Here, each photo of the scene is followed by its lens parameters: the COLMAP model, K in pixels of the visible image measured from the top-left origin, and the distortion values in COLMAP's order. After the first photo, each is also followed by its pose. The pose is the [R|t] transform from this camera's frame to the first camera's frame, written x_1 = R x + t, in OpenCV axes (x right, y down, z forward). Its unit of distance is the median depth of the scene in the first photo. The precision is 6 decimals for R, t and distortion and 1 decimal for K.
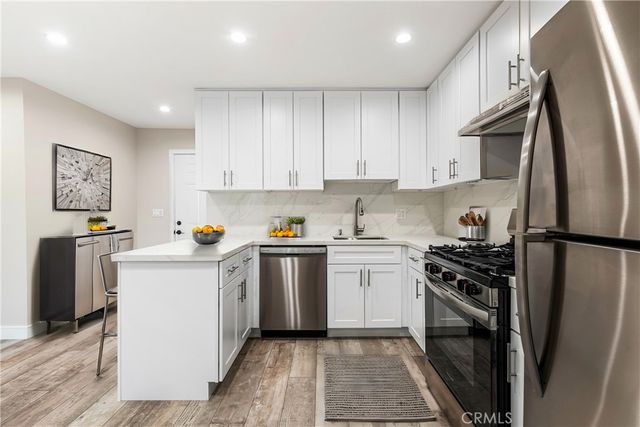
lens RADIAL K [[282.0, 0, 321.9], [0, 282.0, 213.8], [0, 0, 1]] dist [0.000963, 0.000077]
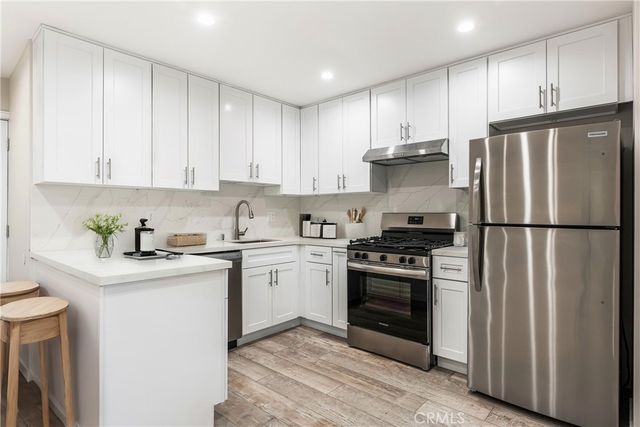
lens RADIAL K [[343.2, 0, 321.9], [0, 343.2, 212.7], [0, 0, 1]] dist [0.001266, 0.000541]
pose [[0.666301, 0.003199, 0.745676, -0.665048], [0.005238, 0.999946, -0.008970, -0.003192], [-0.745665, 0.009883, 0.666248, 0.008822]]
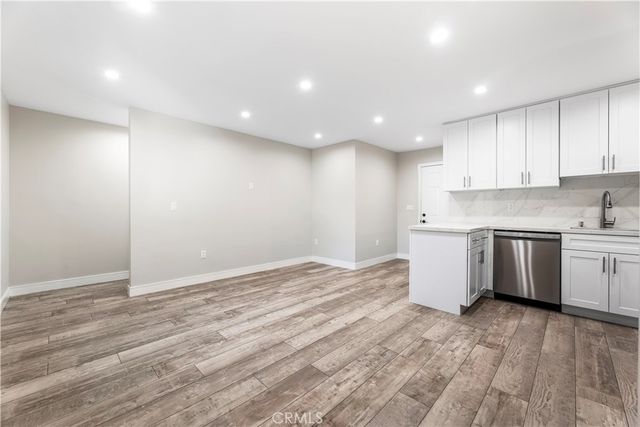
lens RADIAL K [[256.0, 0, 323.2], [0, 256.0, 209.9], [0, 0, 1]] dist [0.000775, 0.000113]
pose [[0.714679, 0.004728, -0.699437, 0.054095], [-0.011169, 0.999927, -0.004653, 0.031460], [0.699364, 0.011137, 0.714679, -0.451795]]
